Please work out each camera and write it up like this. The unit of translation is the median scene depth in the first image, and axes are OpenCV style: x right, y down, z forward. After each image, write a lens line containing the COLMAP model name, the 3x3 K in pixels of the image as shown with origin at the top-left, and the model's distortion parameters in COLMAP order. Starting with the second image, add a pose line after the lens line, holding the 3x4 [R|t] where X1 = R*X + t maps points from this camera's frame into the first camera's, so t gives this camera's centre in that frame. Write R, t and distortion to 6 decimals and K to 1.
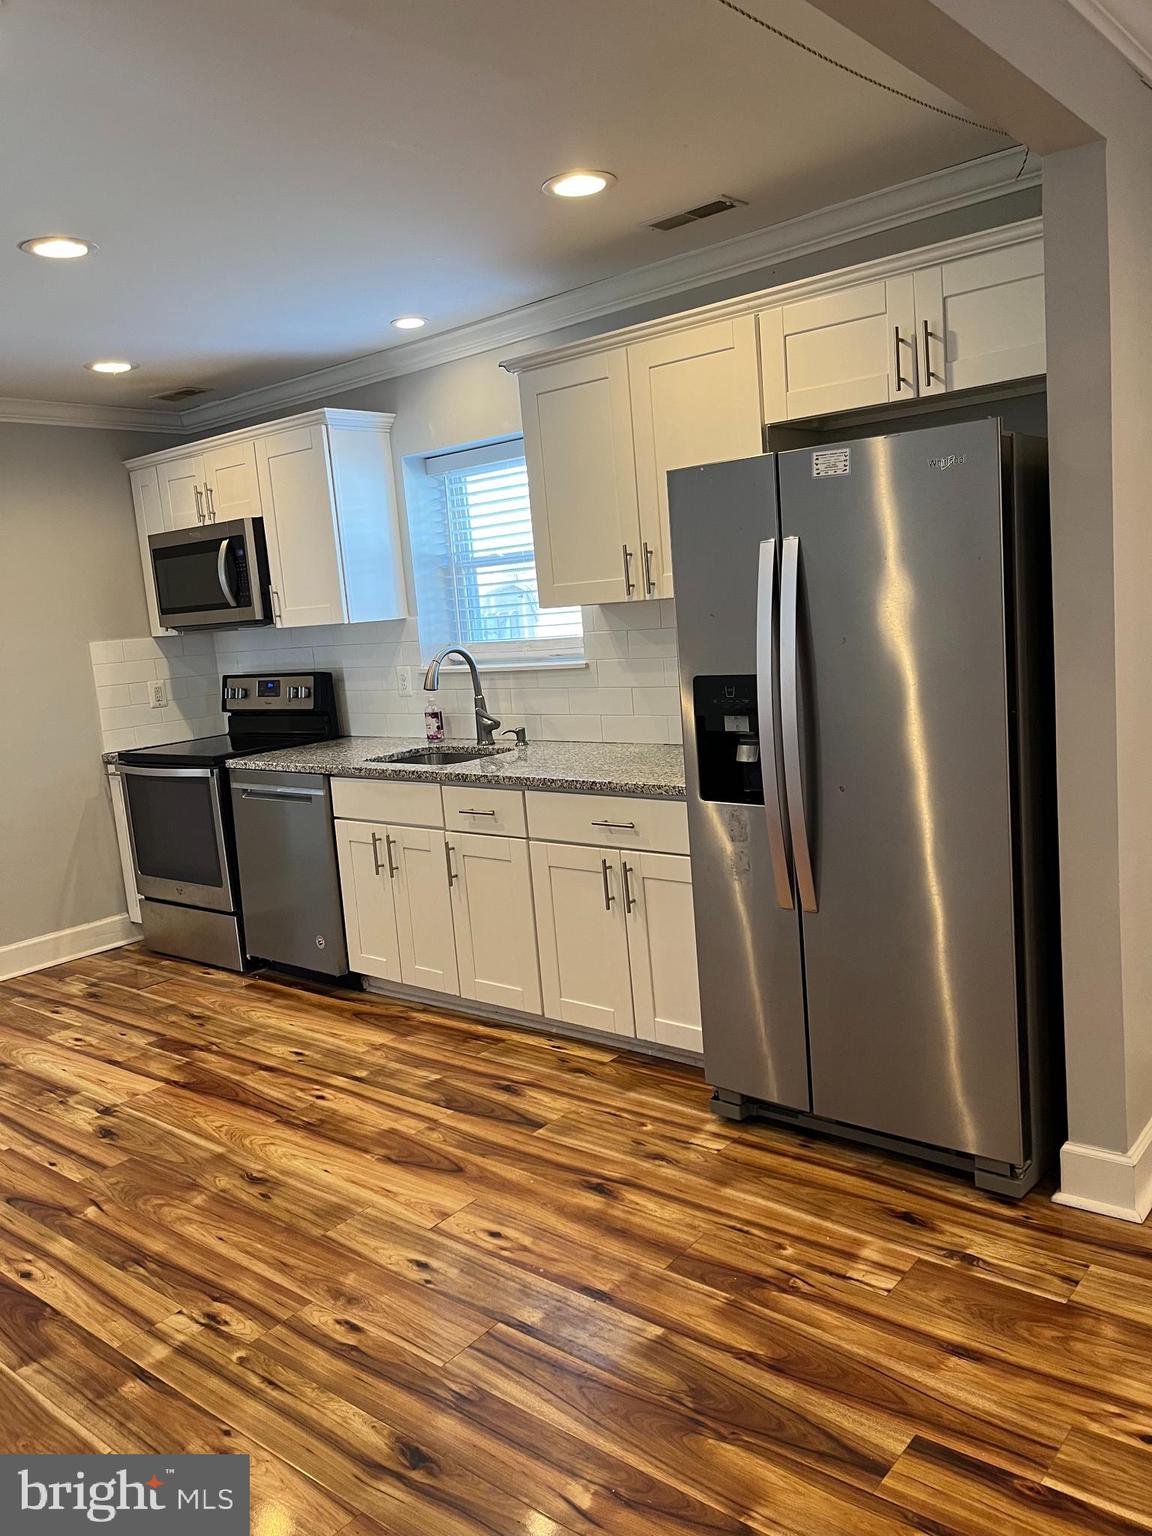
lens RADIAL K [[1172.1, 0, 584.8], [0, 1172.1, 754.4], [0, 0, 1]] dist [0.066777, -0.075111]
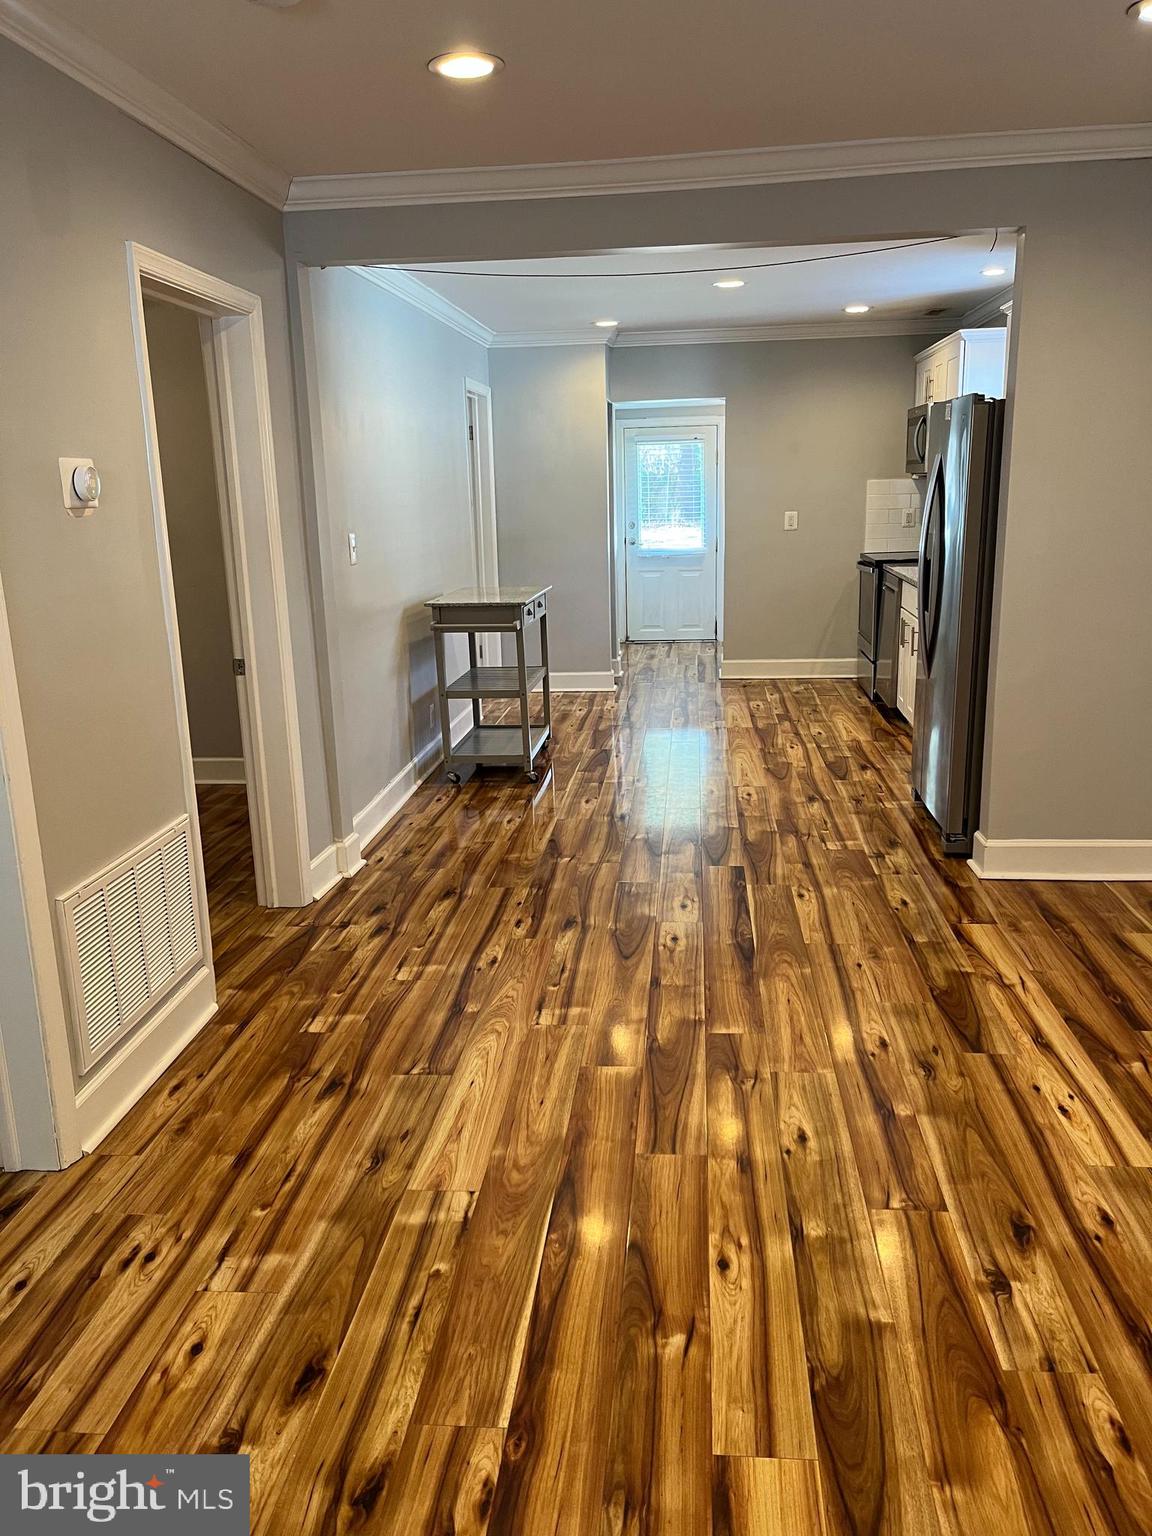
lens RADIAL K [[1172.1, 0, 570.9], [0, 1172.1, 756.0], [0, 0, 1]] dist [0.066777, -0.075111]
pose [[0.558620, 0.257936, -0.788298, 1.013431], [-0.135247, 0.966023, 0.220247, -0.049756], [0.818323, -0.016420, 0.574524, -0.320070]]
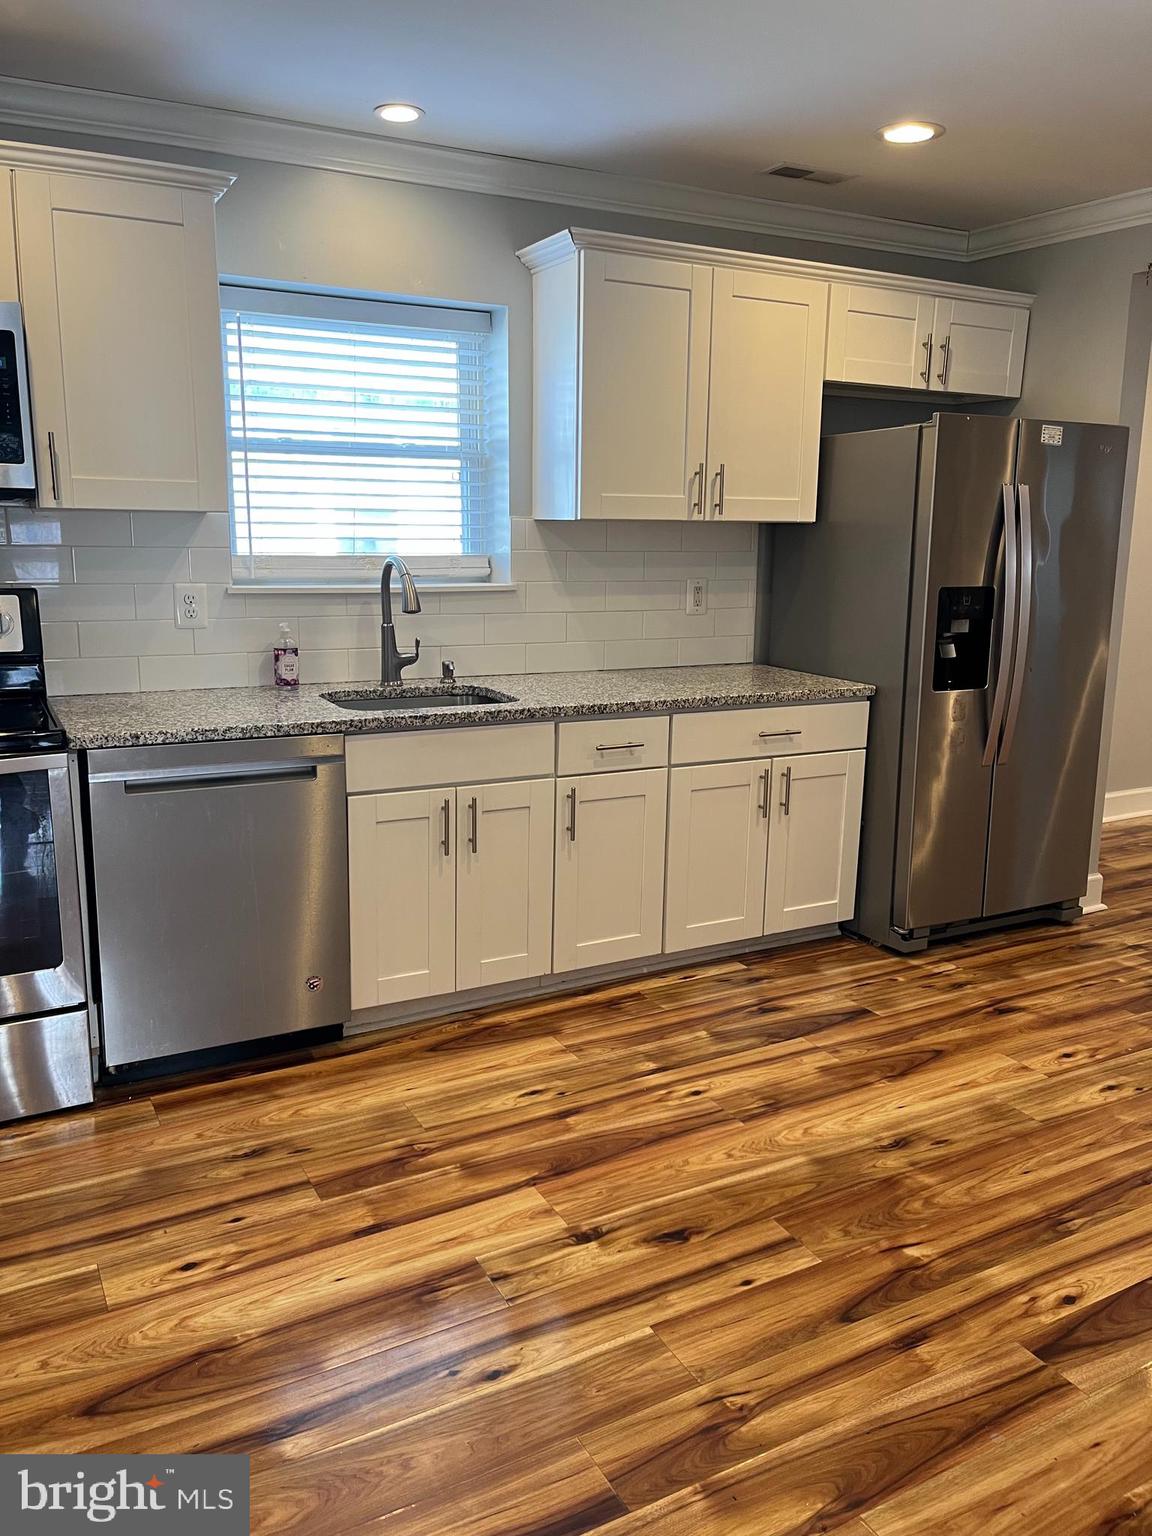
lens RADIAL K [[1172.1, 0, 582.4], [0, 1172.1, 756.8], [0, 0, 1]] dist [0.066777, -0.075111]
pose [[0.358995, -0.091961, 0.928798, -0.987866], [0.082442, 0.994369, 0.066588, -0.003761], [-0.929691, 0.052667, 0.364555, 0.757298]]
